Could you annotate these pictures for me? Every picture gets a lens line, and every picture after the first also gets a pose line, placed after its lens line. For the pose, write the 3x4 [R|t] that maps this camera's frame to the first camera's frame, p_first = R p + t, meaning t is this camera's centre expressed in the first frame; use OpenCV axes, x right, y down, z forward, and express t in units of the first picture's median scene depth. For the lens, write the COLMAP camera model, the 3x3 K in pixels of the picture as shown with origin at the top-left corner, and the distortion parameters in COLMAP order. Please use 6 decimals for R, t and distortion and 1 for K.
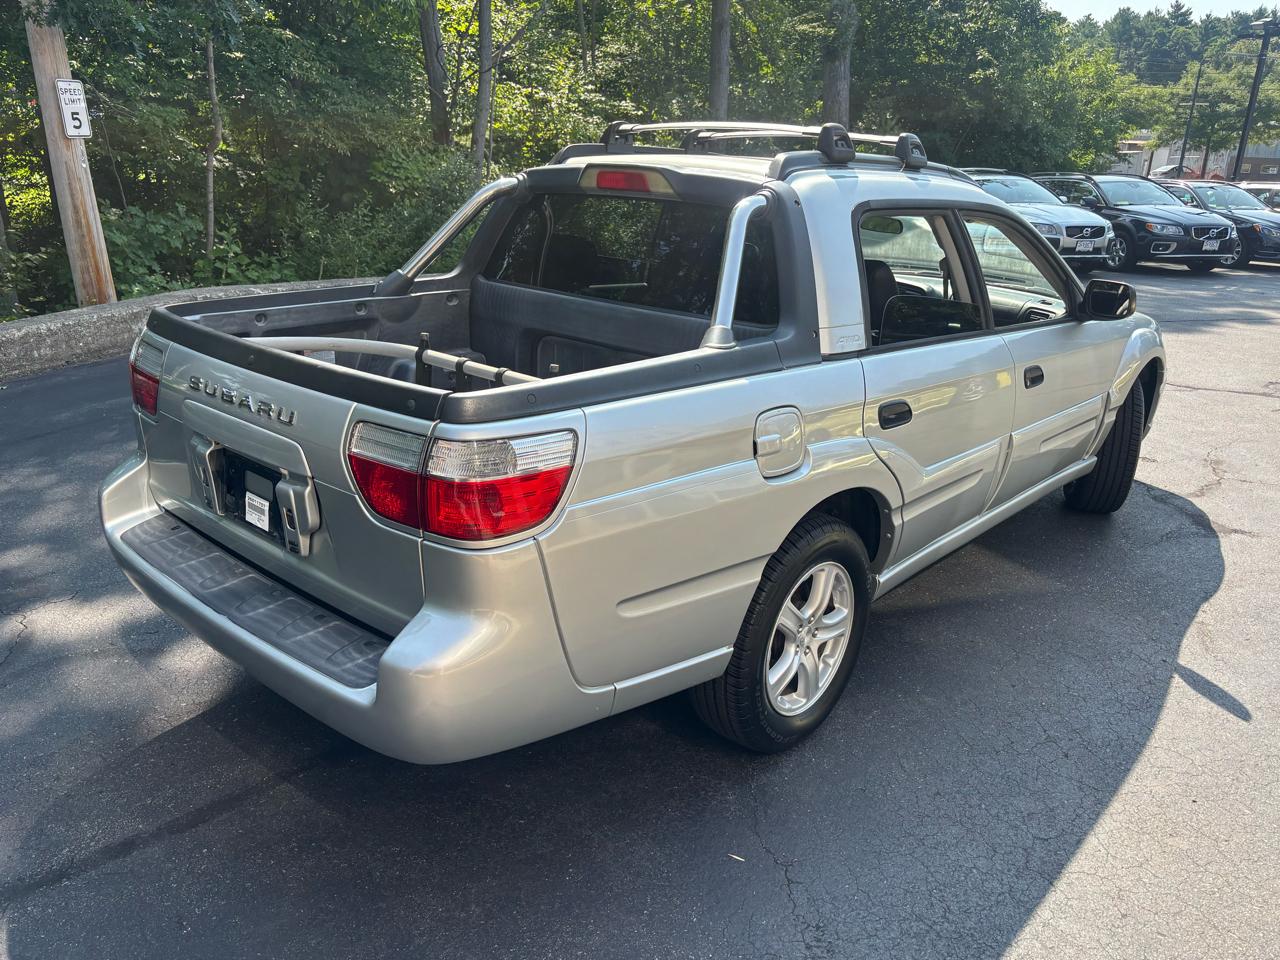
lens RADIAL K [[973.1, 0, 617.5], [0, 973.1, 498.8], [0, 0, 1]] dist [0.003668, -0.000642]
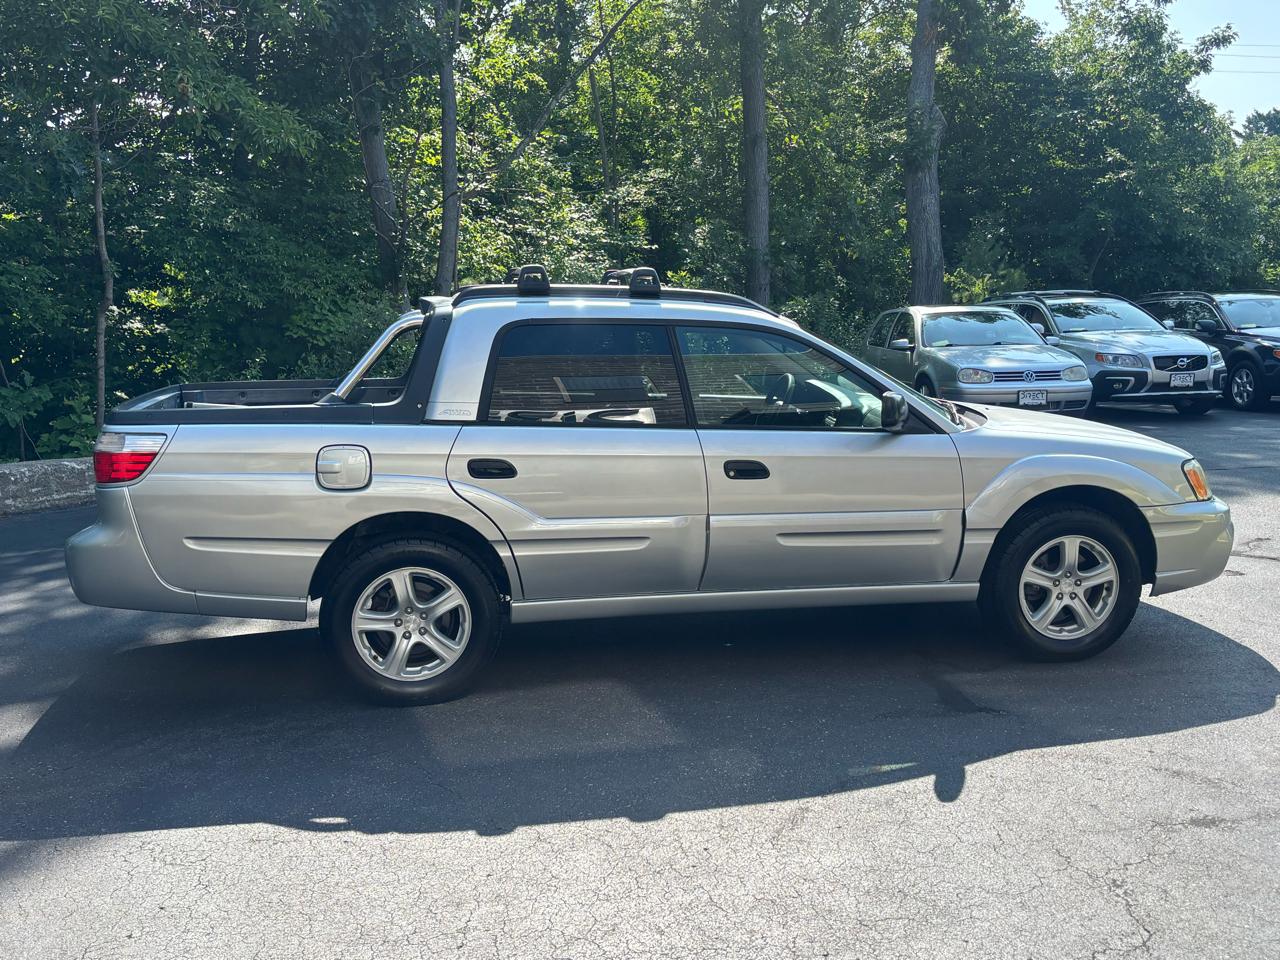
lens RADIAL K [[1280.7, 0, 640.0], [0, 1280.7, 480.0], [0, 0, 1]] dist [0.017853, -0.024702]
pose [[0.783234, 0.053980, -0.619379, 1.718630], [-0.176684, 0.974475, -0.138499, 0.152528], [0.596093, 0.217912, 0.772779, -0.272787]]
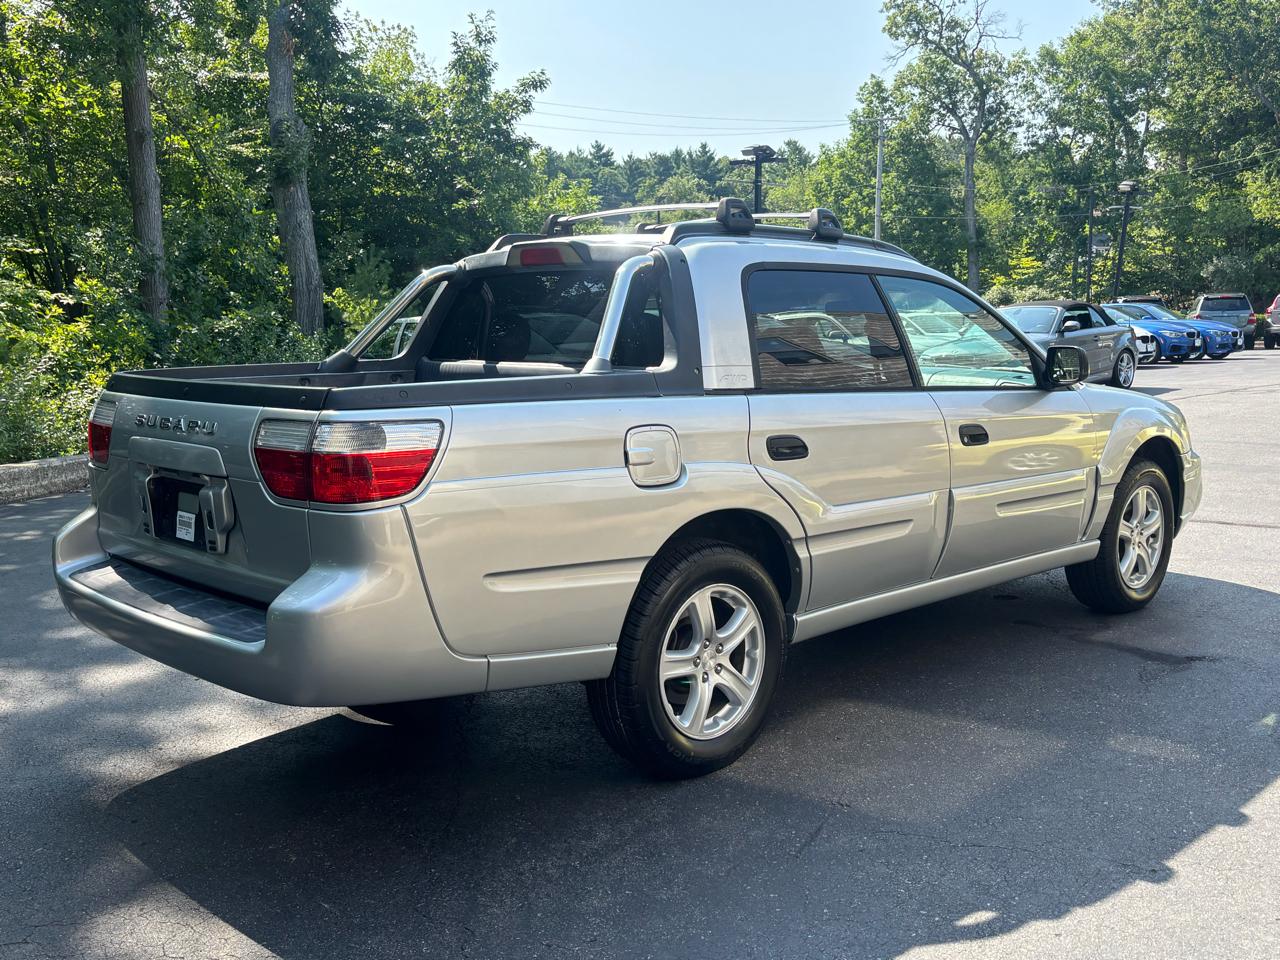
lens RADIAL K [[1280.7, 0, 640.0], [0, 1280.7, 480.0], [0, 0, 1]] dist [0.017853, -0.024702]
pose [[0.997318, -0.031797, -0.065915, 0.239750], [0.016857, 0.976271, -0.215897, 0.272569], [0.071216, 0.214207, 0.974189, -0.398970]]
